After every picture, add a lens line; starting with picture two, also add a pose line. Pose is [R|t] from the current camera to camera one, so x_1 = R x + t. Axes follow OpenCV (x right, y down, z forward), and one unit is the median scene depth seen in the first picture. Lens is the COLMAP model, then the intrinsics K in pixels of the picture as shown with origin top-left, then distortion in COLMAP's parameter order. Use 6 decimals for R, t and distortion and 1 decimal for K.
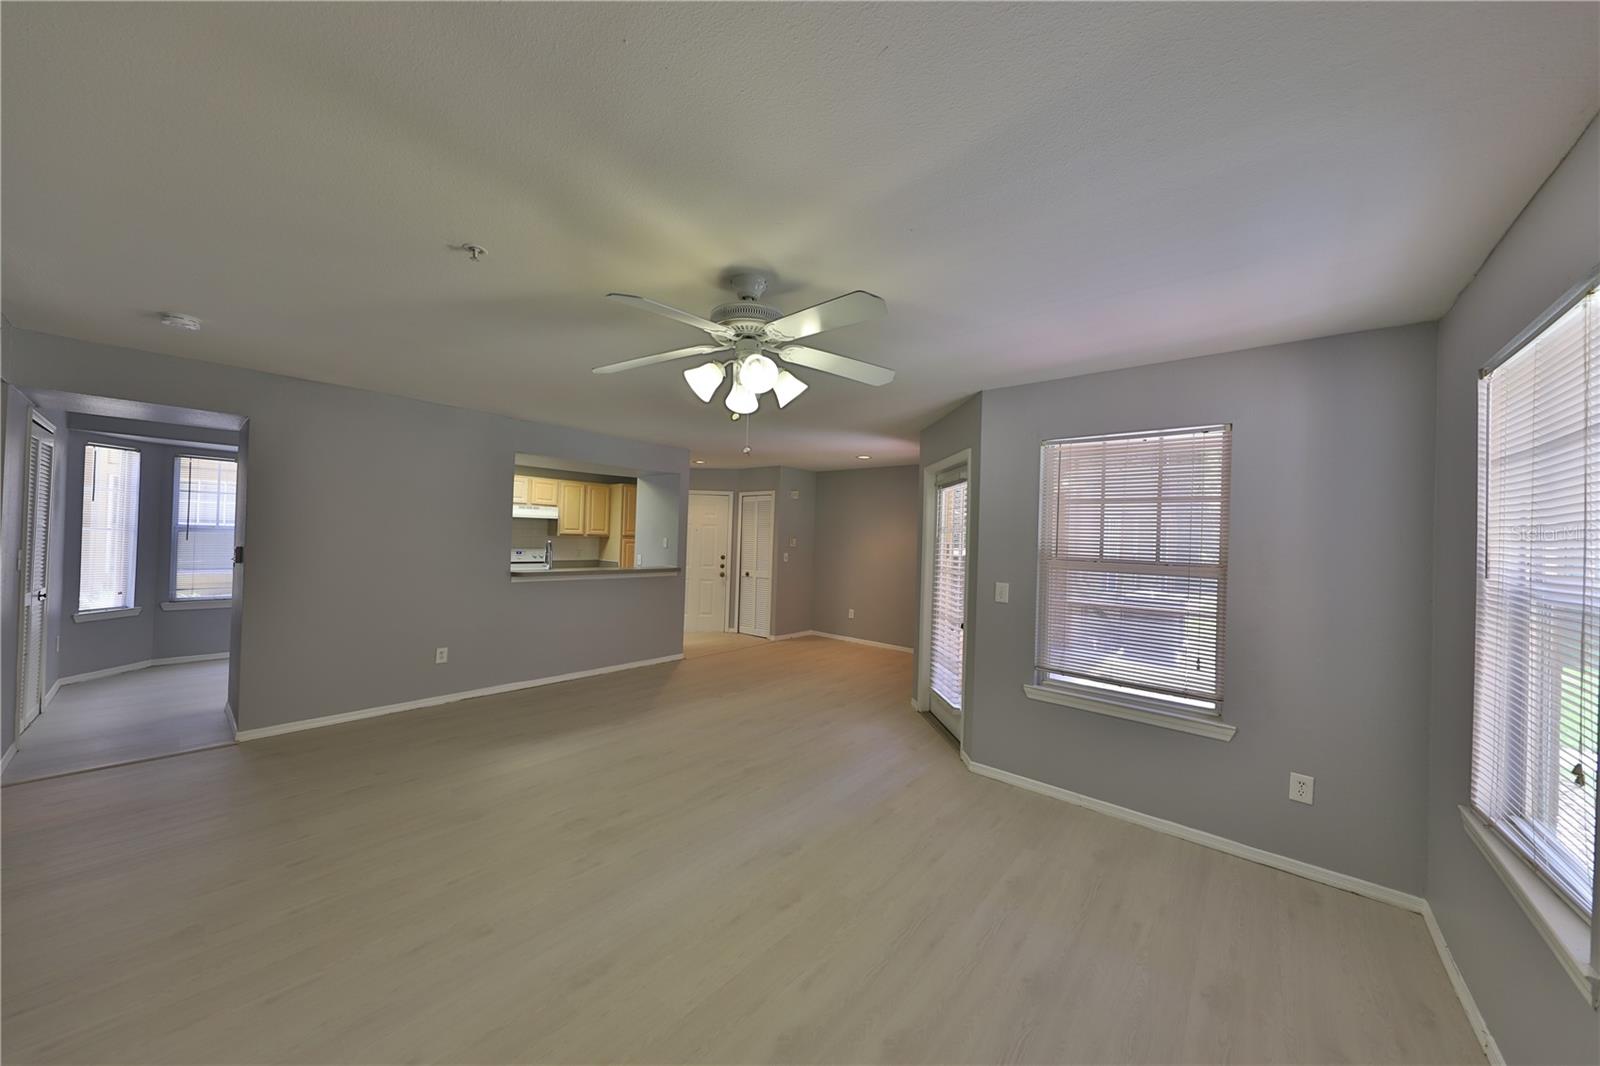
lens RADIAL K [[534.3, 0, 797.8], [0, 534.3, 533.1], [0, 0, 1]] dist [-0.000020, 0.000001]
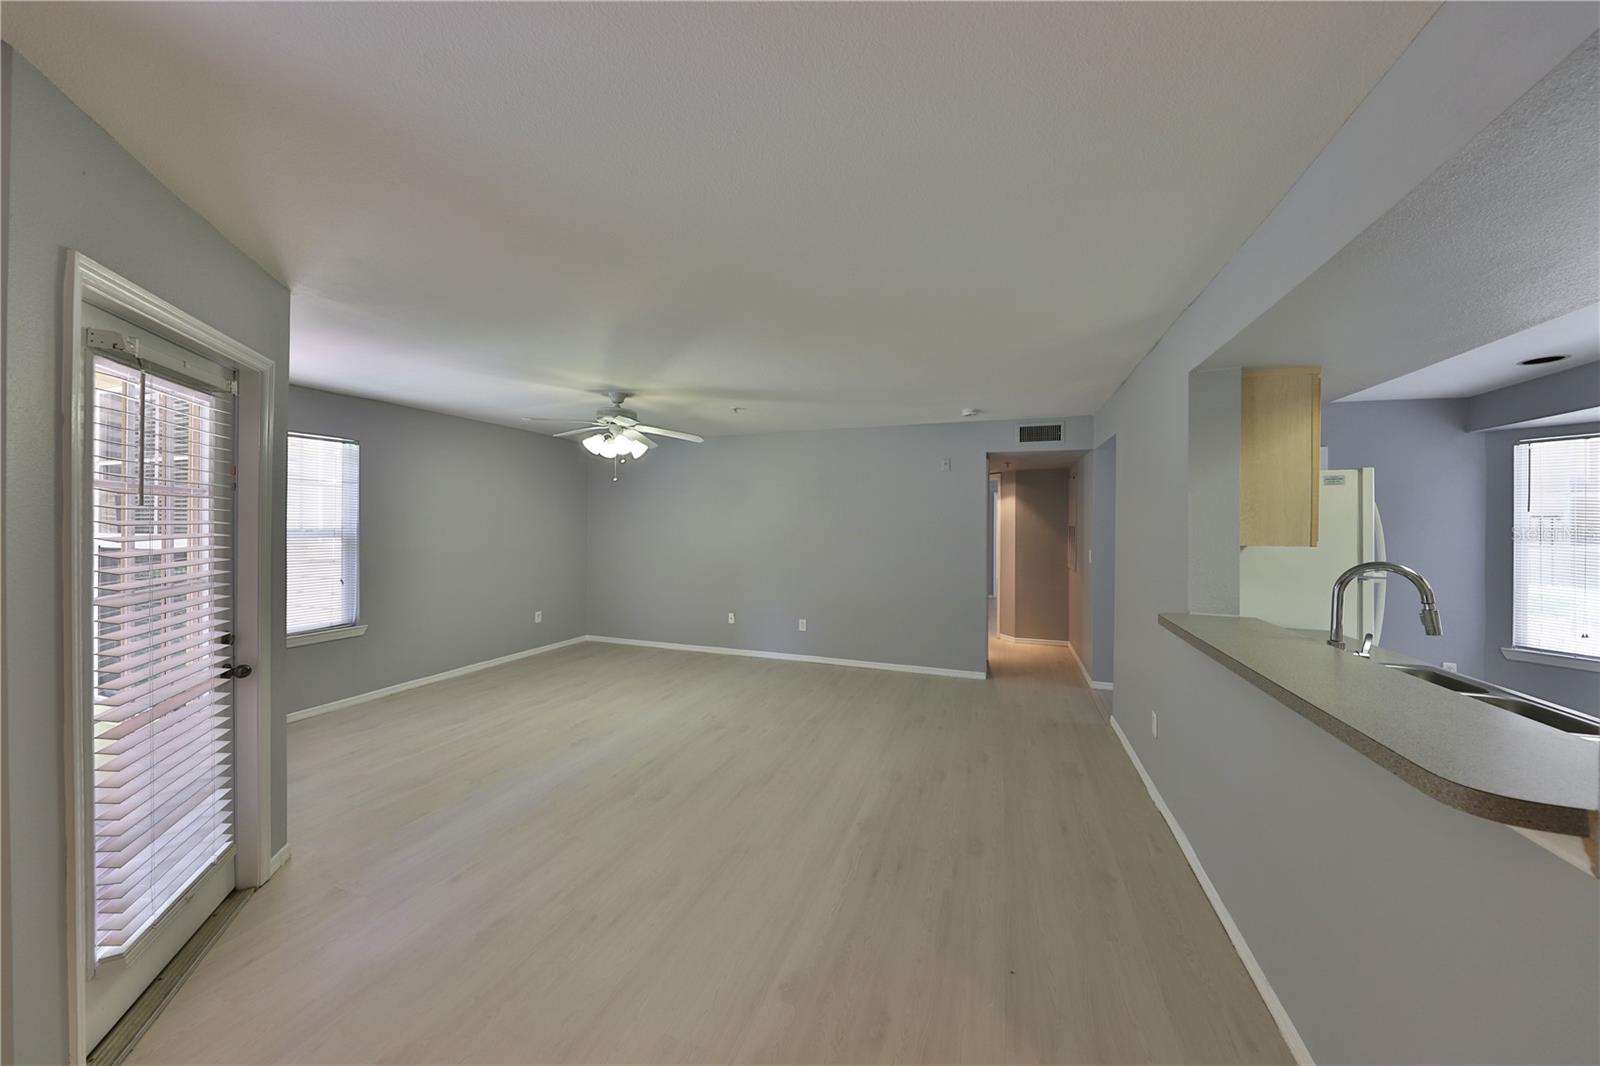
lens RADIAL K [[547.6, 0, 807.0], [0, 547.6, 523.0], [0, 0, 1]] dist [0.000031, -0.000036]
pose [[-0.928354, -0.036427, -0.369908, -0.010060], [-0.032470, 0.999329, -0.016920, 0.009660], [0.370277, -0.003696, -0.928914, 1.720355]]
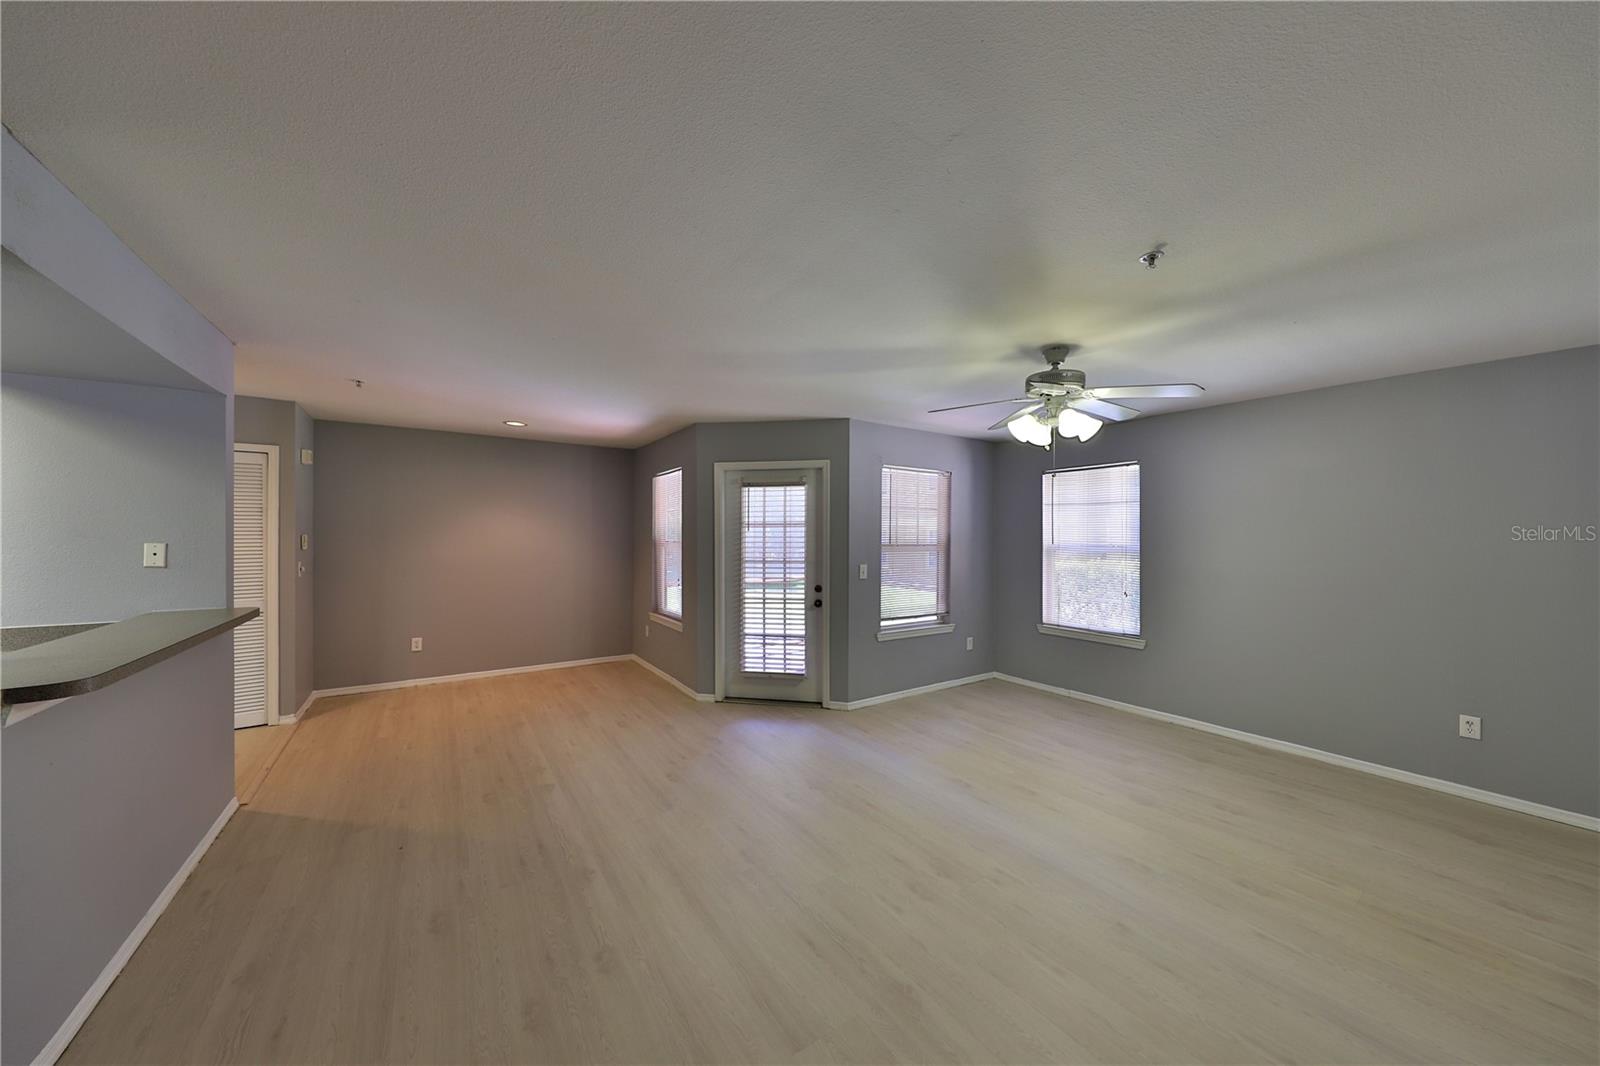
lens RADIAL K [[547.4, 0, 821.2], [0, 547.4, 542.8], [0, 0, 1]] dist [-0.008474, -0.000097]
pose [[0.232171, -0.038146, 0.971927, -0.883647], [-0.006885, 0.999141, 0.040859, -0.016821], [-0.972651, -0.016178, 0.231709, 0.688110]]
